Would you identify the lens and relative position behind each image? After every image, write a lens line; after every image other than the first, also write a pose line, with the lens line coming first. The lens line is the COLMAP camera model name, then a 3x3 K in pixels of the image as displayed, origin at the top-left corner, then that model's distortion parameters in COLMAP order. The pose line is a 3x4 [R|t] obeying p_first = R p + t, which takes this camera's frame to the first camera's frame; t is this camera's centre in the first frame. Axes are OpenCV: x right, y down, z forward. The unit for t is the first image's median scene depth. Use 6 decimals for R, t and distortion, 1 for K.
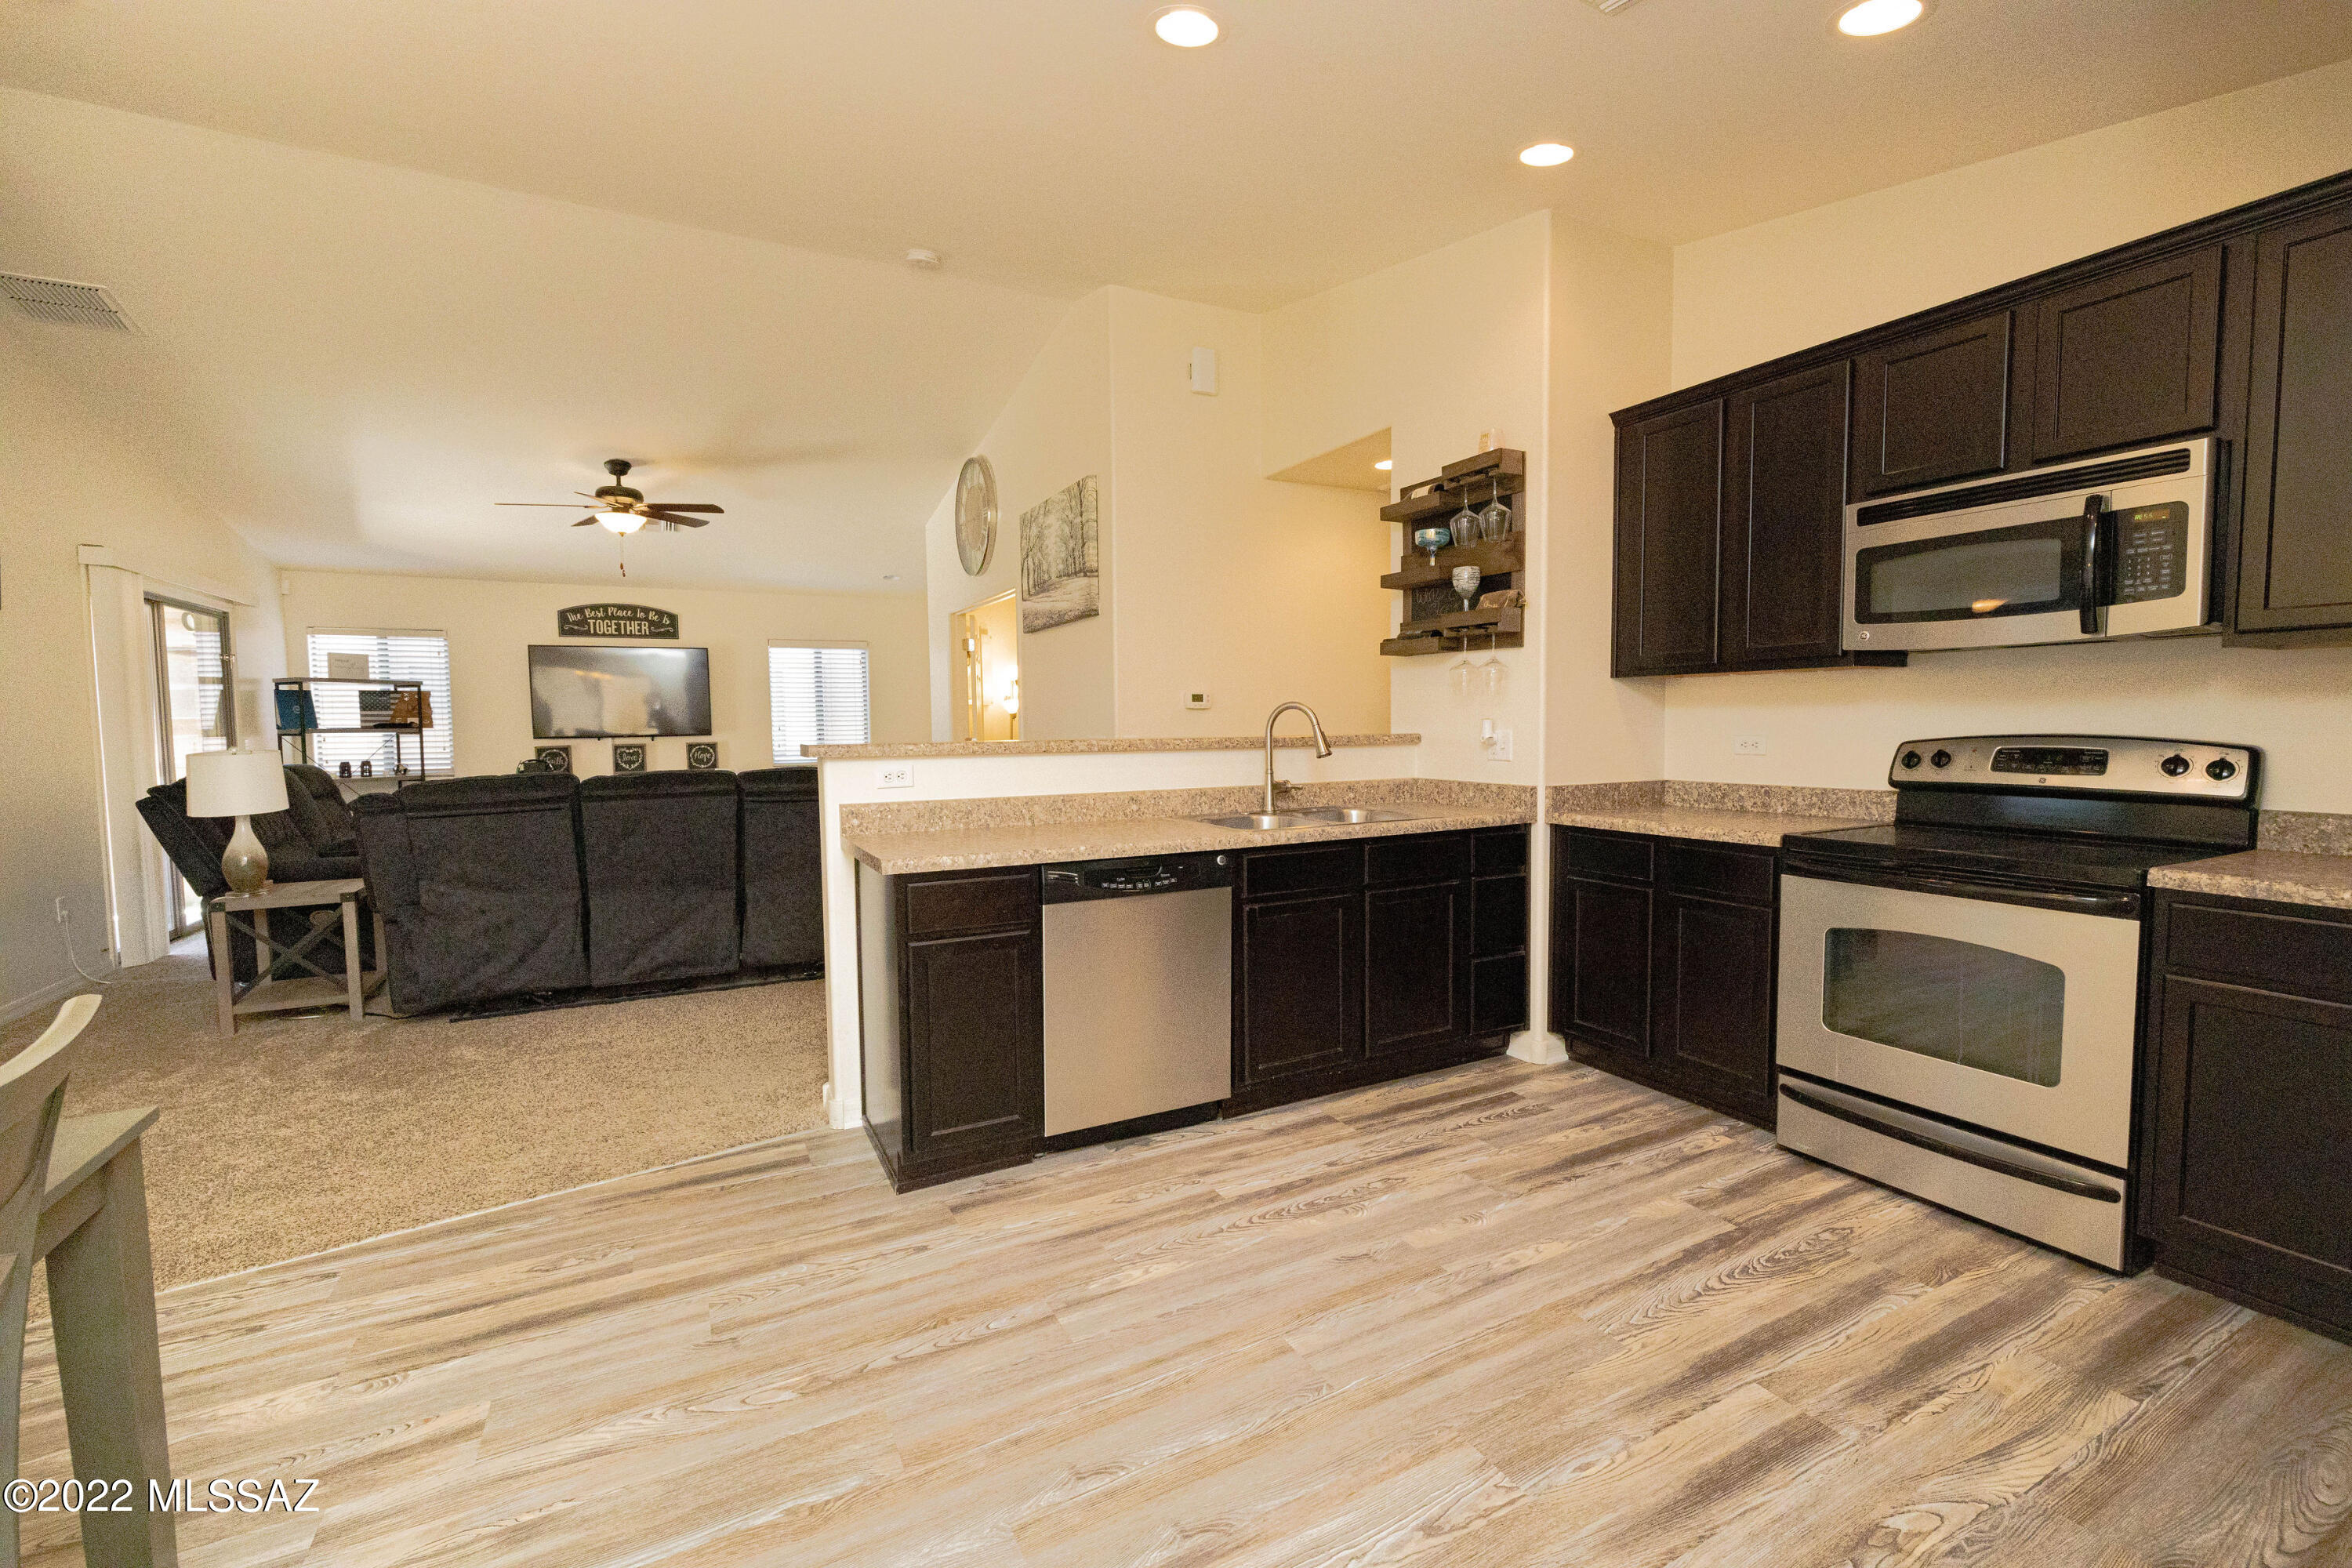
lens RADIAL K [[979.9, 0, 1176.9], [0, 979.9, 780.1], [0, 0, 1]] dist [0.000541, -0.000067]
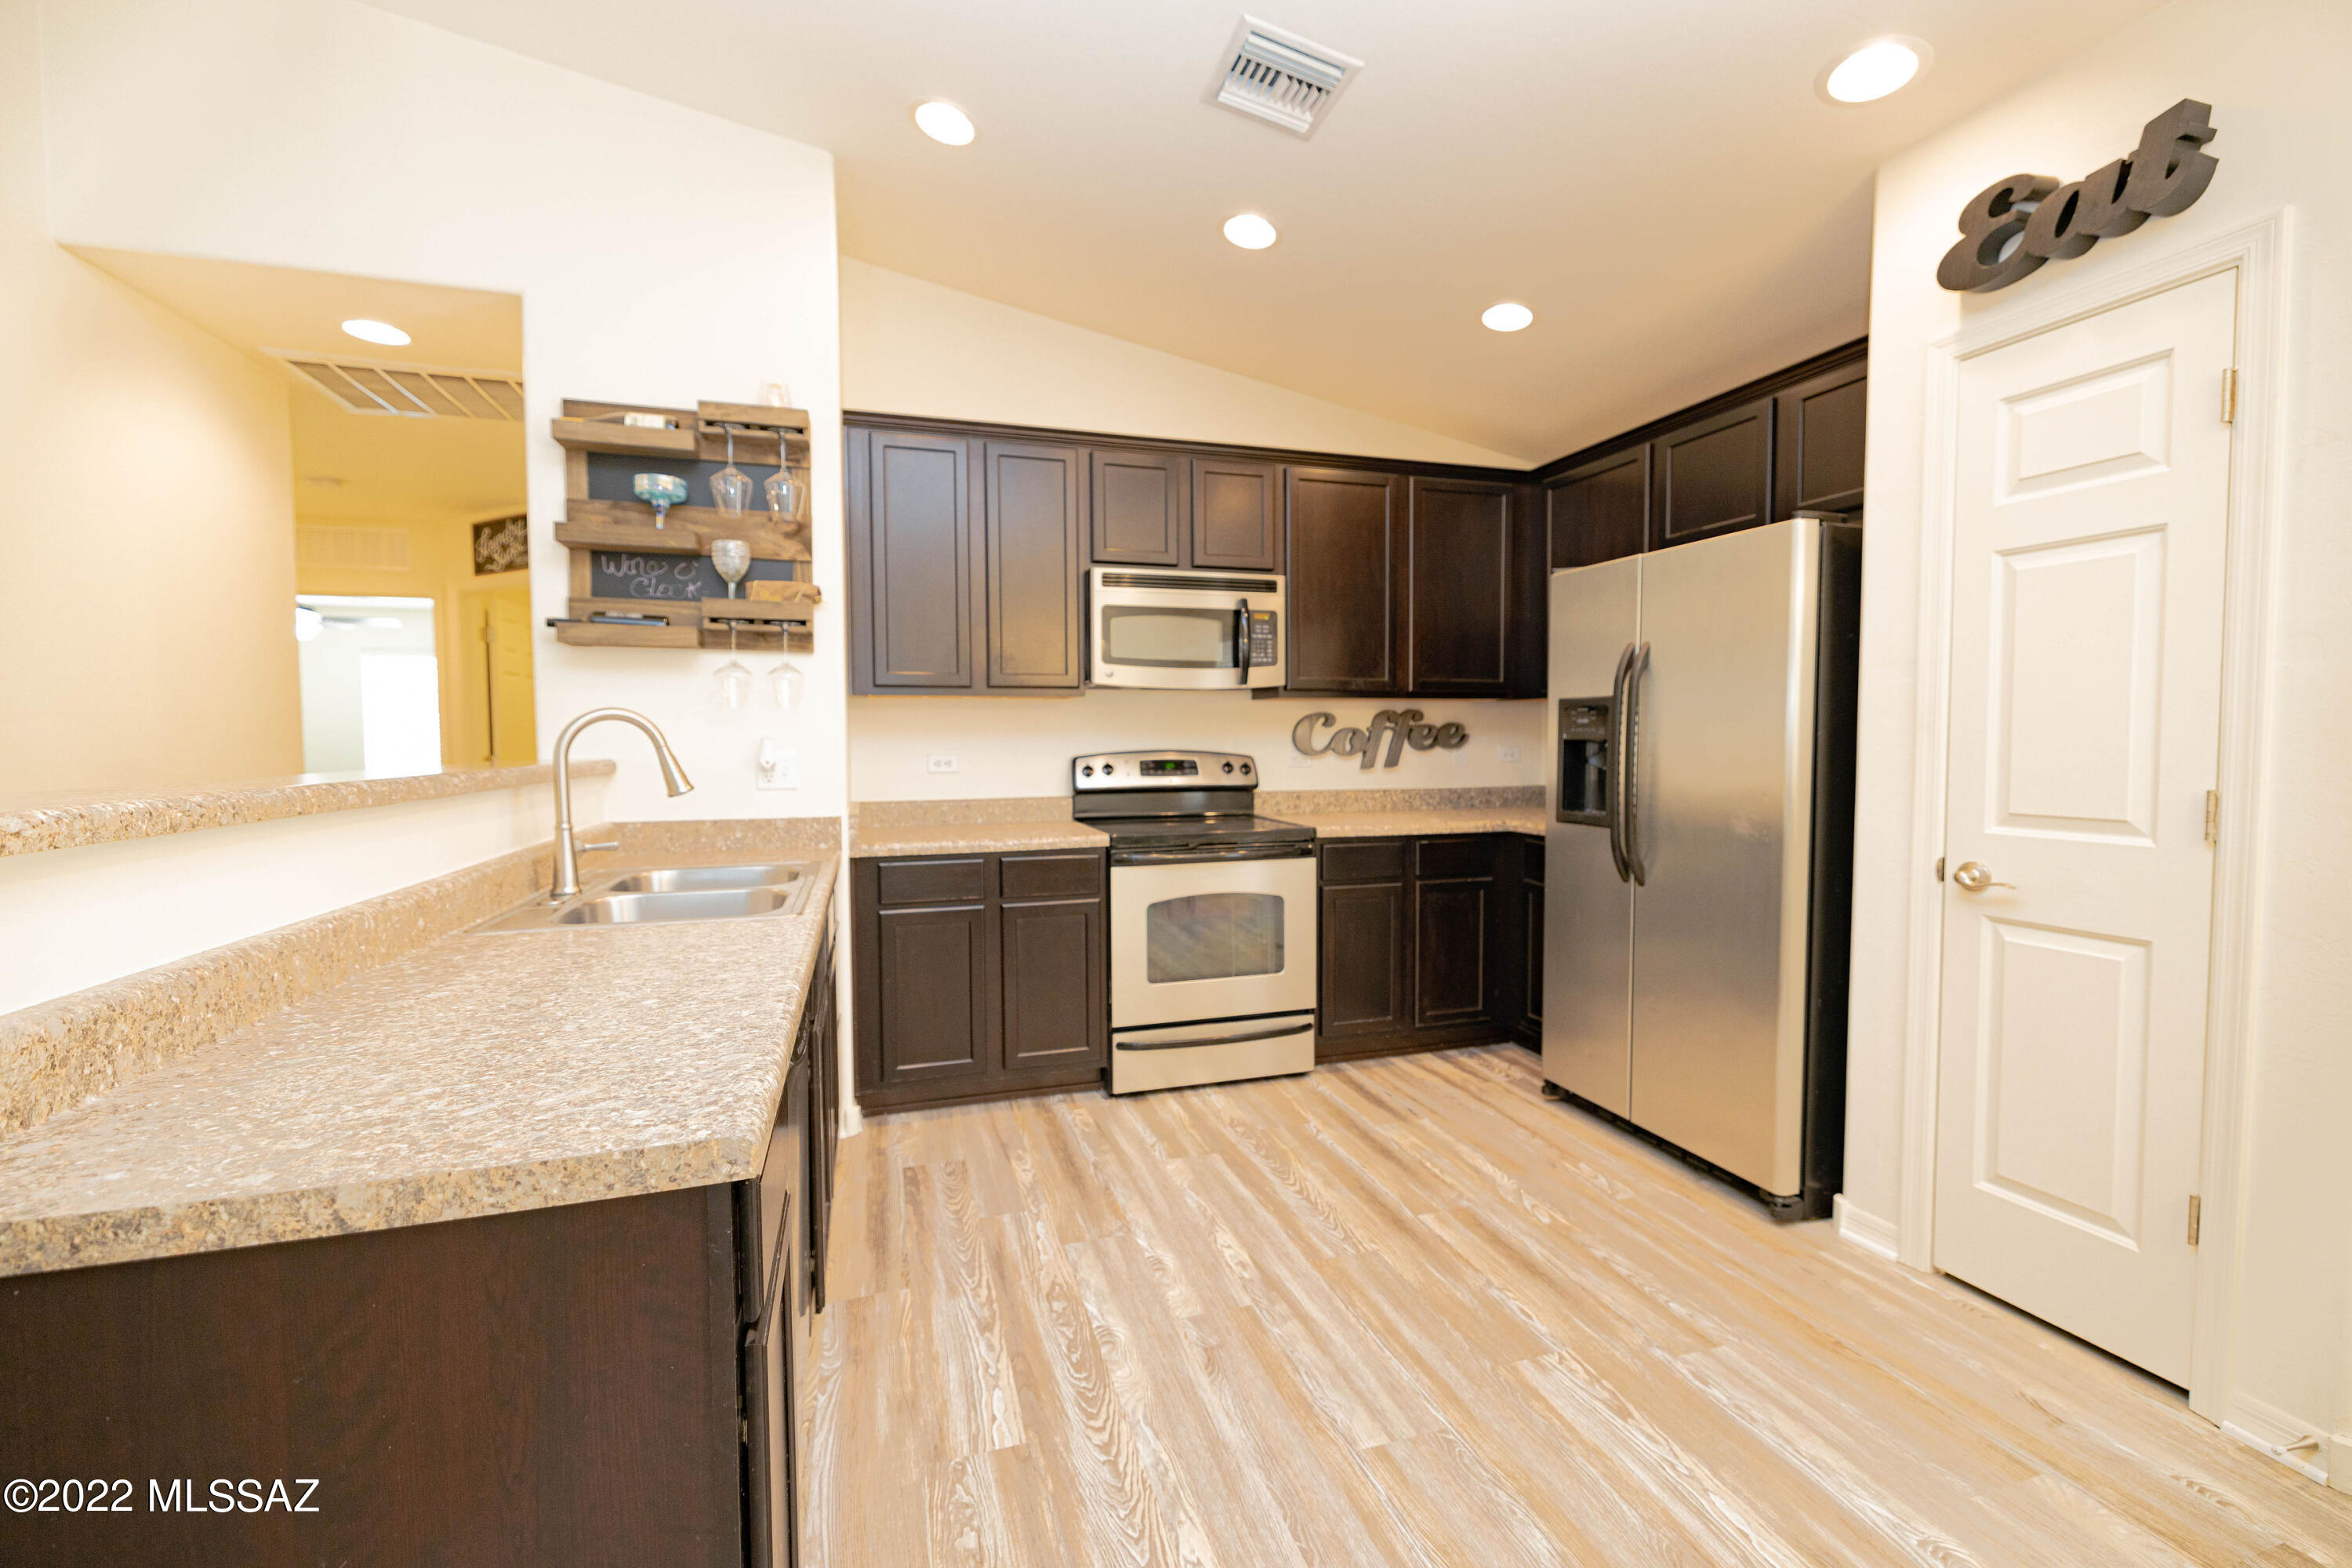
lens RADIAL K [[975.2, 0, 1175.3], [0, 975.2, 778.6], [0, 0, 1]] dist [-0.000607, 0.000159]
pose [[0.182082, -0.034281, 0.982686, -0.536082], [0.062552, 0.997772, 0.023217, -0.035464], [-0.981292, 0.057241, 0.183821, 0.698700]]
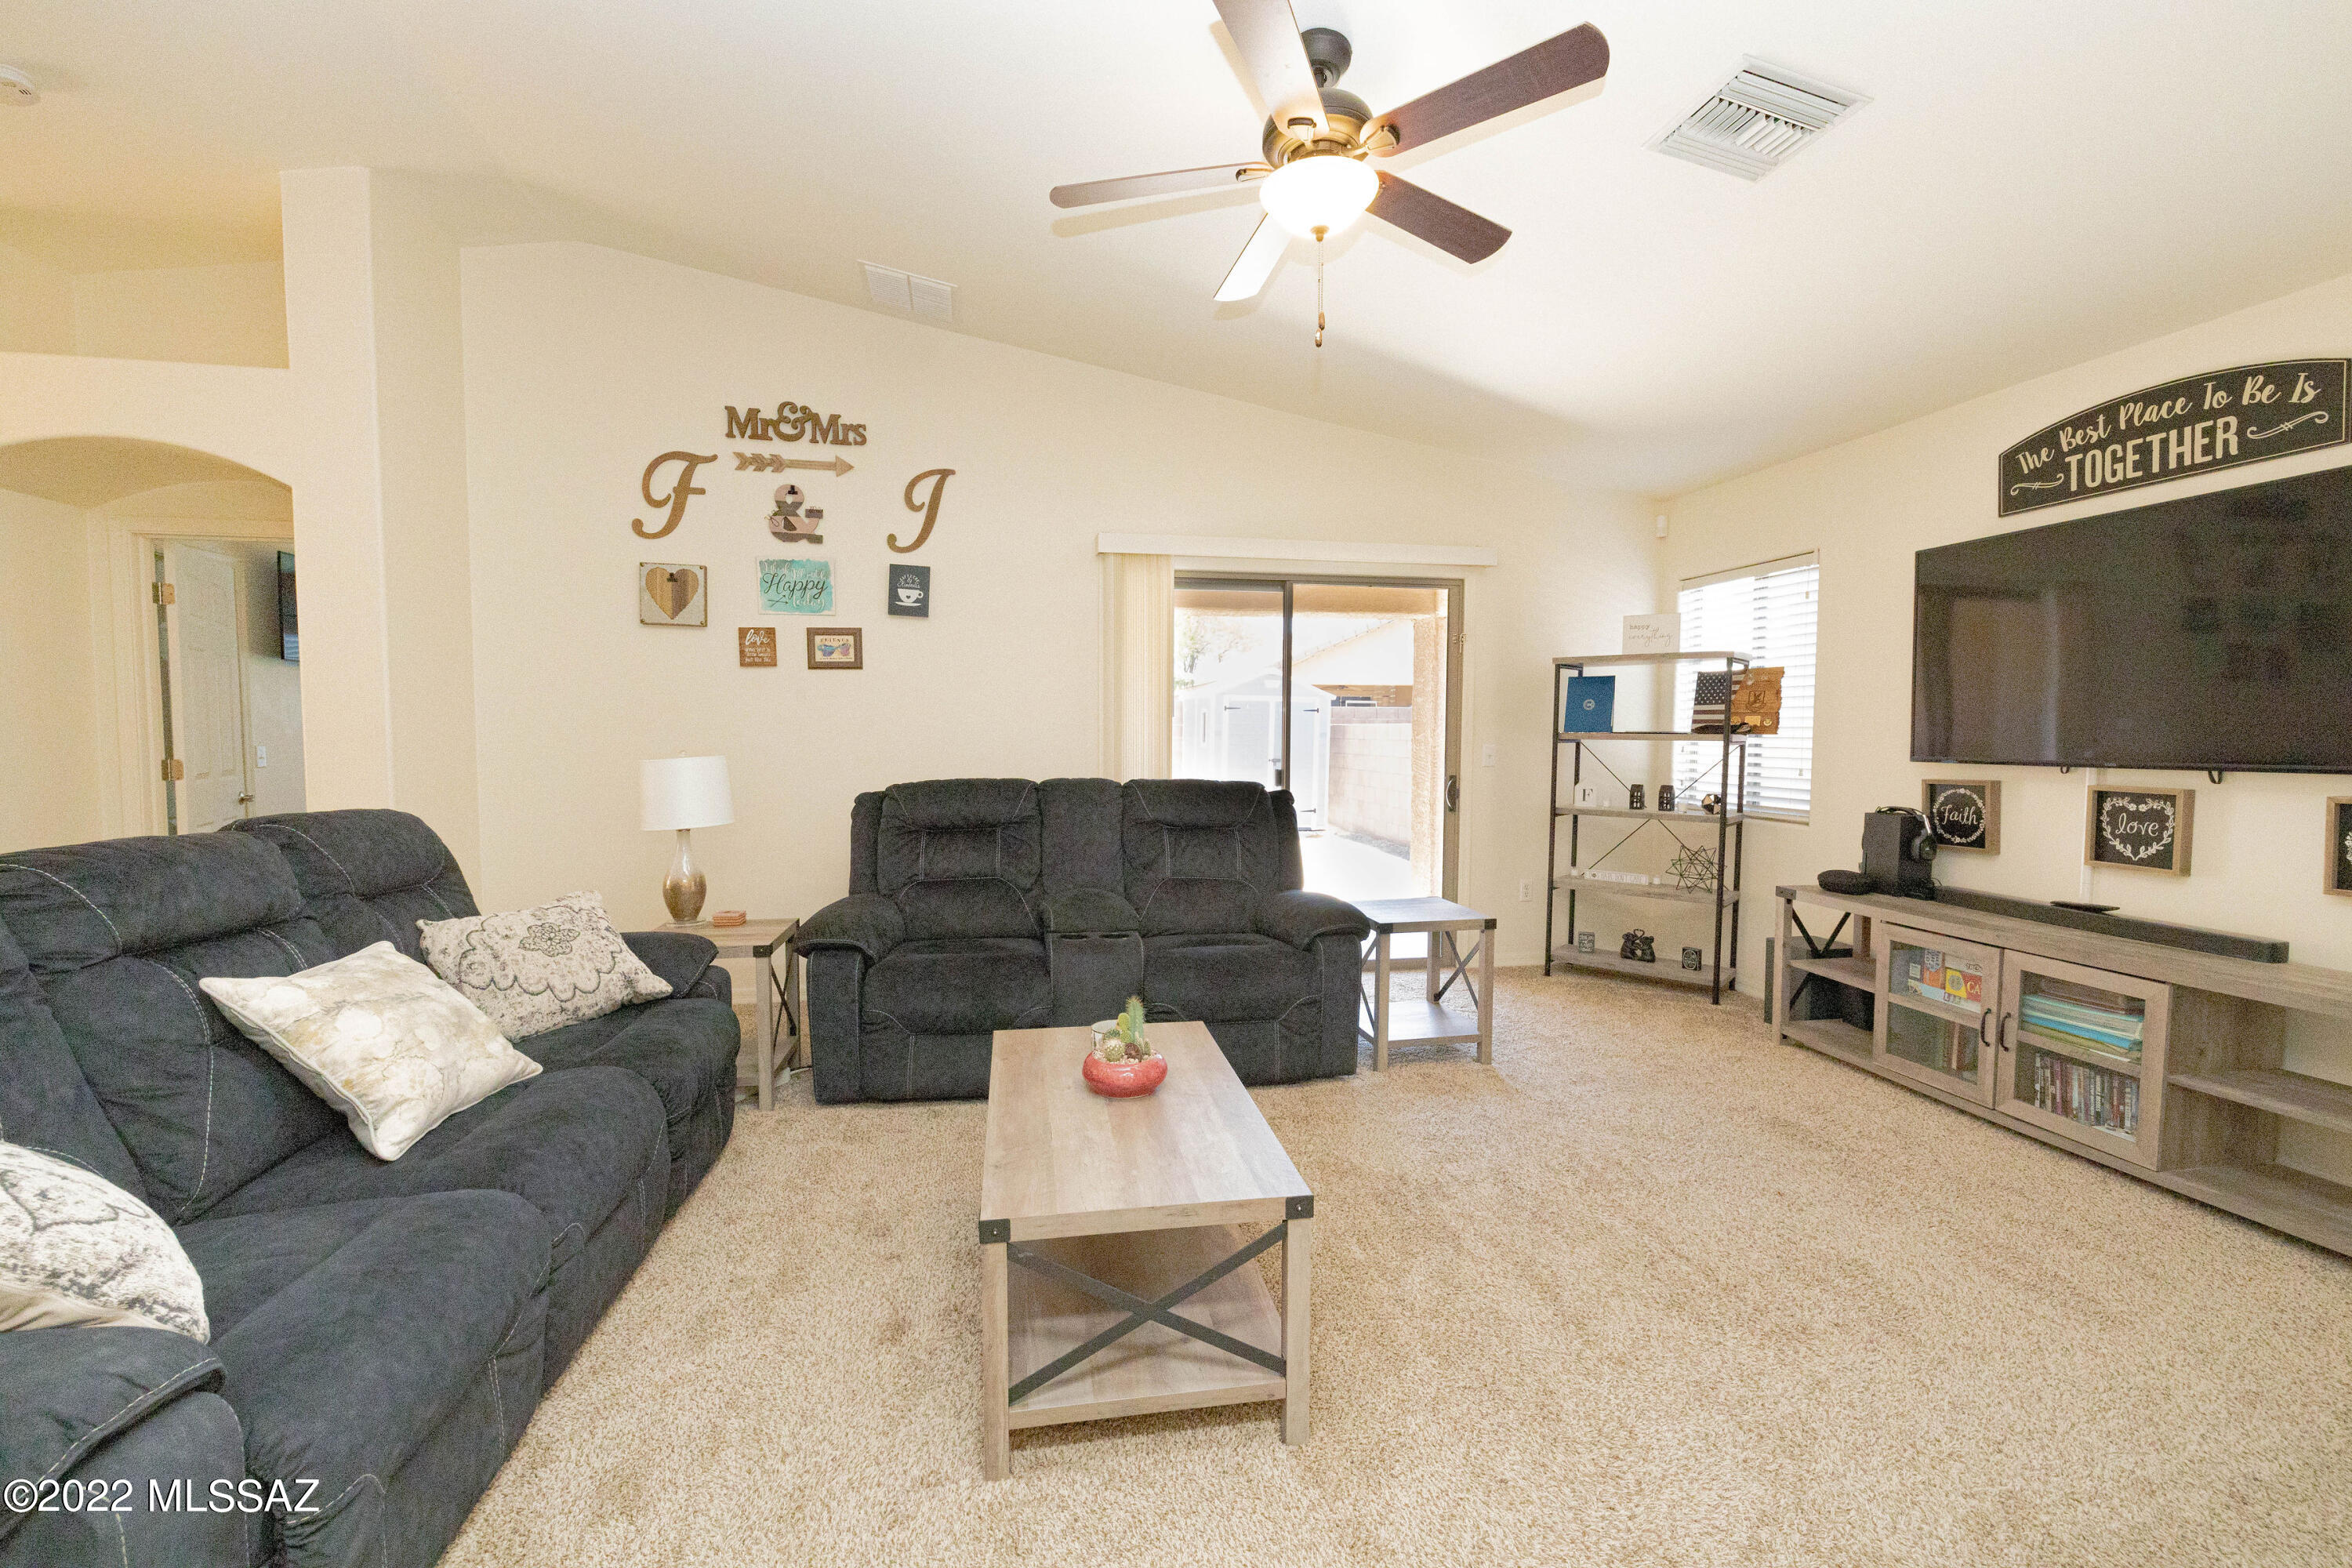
lens RADIAL K [[989.1, 0, 1169.2], [0, 989.1, 782.7], [0, 0, 1]] dist [0.000337, -0.000005]
pose [[-0.298567, 0.060932, -0.952441, -0.366855], [-0.057488, 0.995000, 0.081676, -0.147851], [0.952656, 0.079139, -0.293572, 2.397147]]
